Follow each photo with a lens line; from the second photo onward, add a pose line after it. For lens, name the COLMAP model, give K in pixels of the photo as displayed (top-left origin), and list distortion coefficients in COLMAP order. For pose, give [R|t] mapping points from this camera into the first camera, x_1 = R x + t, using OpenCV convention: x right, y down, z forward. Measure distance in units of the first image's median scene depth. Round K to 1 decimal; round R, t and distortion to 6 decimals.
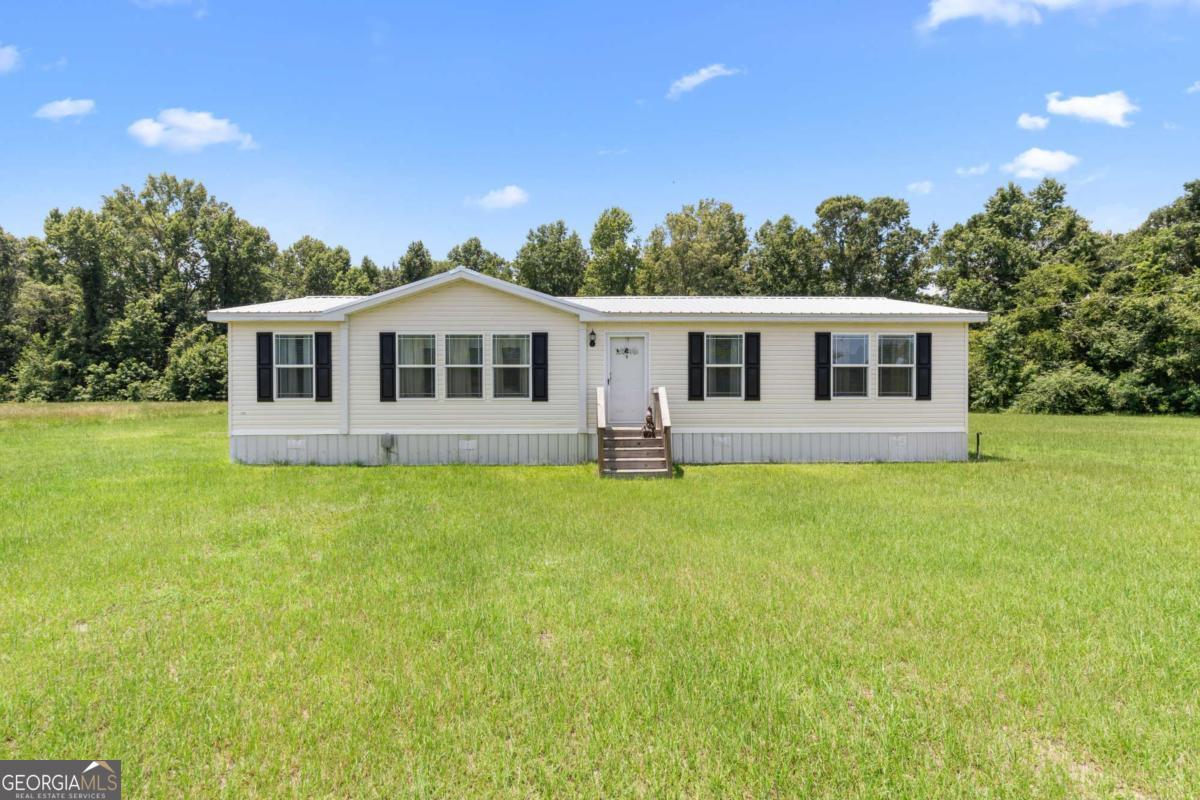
lens RADIAL K [[540.1, 0, 596.8], [0, 540.1, 406.0], [0, 0, 1]] dist [-0.012113, 0.001480]
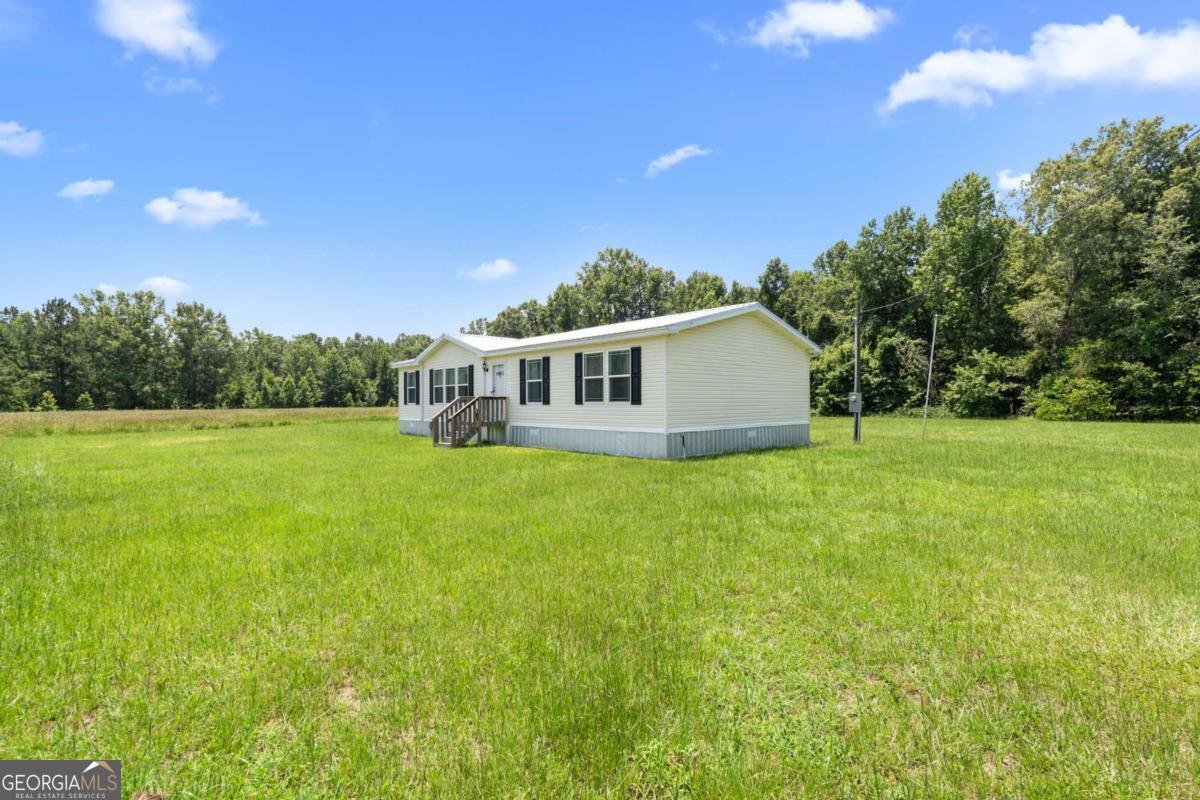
lens RADIAL K [[540.1, 0, 600.3], [0, 540.1, 394.5], [0, 0, 1]] dist [-0.012113, 0.001480]
pose [[0.656456, -0.010512, -0.754291, 0.459397], [-0.011893, 0.999634, -0.024281, -0.000852], [0.754271, 0.024910, 0.656091, 0.053391]]
